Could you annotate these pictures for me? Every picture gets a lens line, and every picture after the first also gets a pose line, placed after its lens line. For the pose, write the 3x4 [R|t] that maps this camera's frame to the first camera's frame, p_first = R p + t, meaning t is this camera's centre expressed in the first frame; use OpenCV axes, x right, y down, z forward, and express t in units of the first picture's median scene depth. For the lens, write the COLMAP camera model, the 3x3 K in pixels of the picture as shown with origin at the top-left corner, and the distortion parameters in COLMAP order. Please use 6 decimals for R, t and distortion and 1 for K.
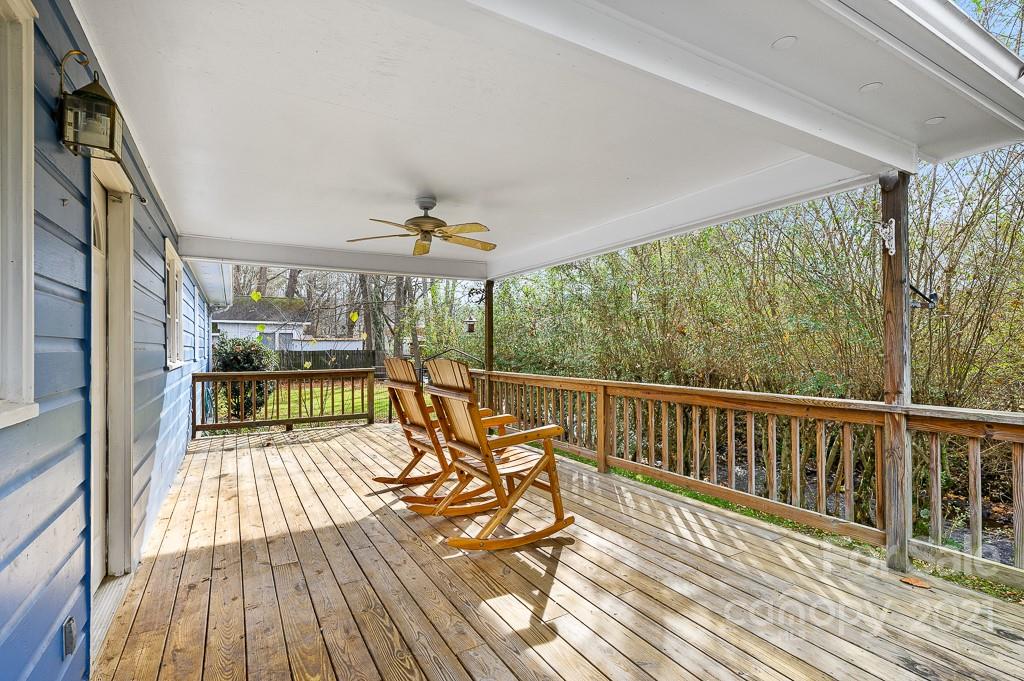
lens RADIAL K [[468.9, 0, 508.4], [0, 468.9, 342.2], [0, 0, 1]] dist [-0.002841, 0.002190]
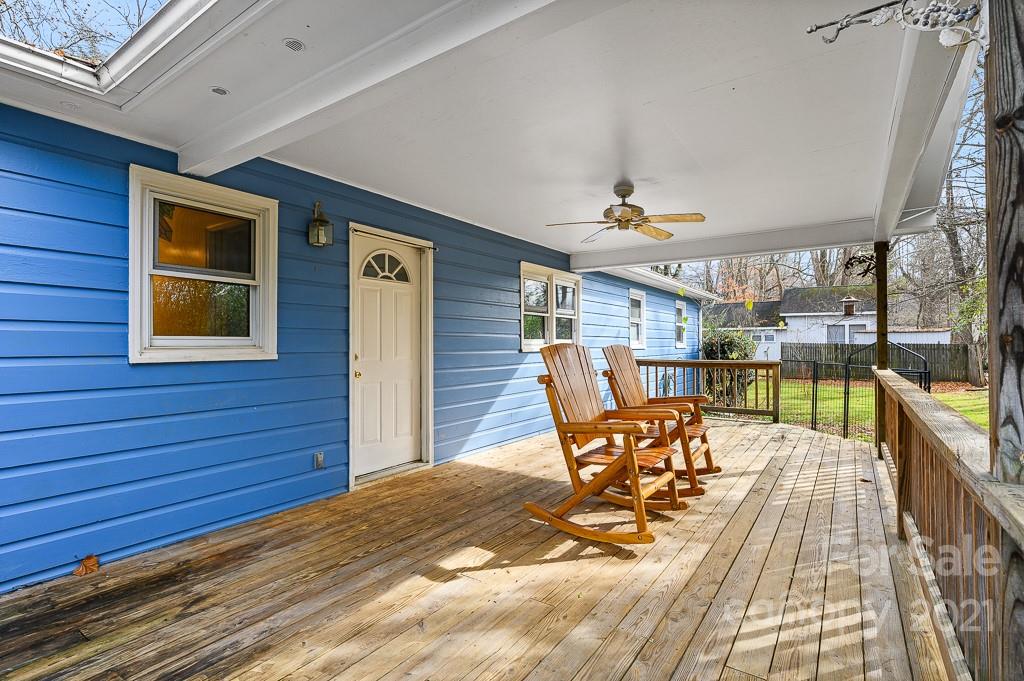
lens RADIAL K [[468.9, 0, 512.2], [0, 468.9, 343.1], [0, 0, 1]] dist [-0.002841, 0.002190]
pose [[0.459040, 0.009177, -0.888368, 0.732666], [0.006354, 0.999887, 0.013613, 0.017213], [0.888393, -0.011894, 0.458930, 0.388572]]
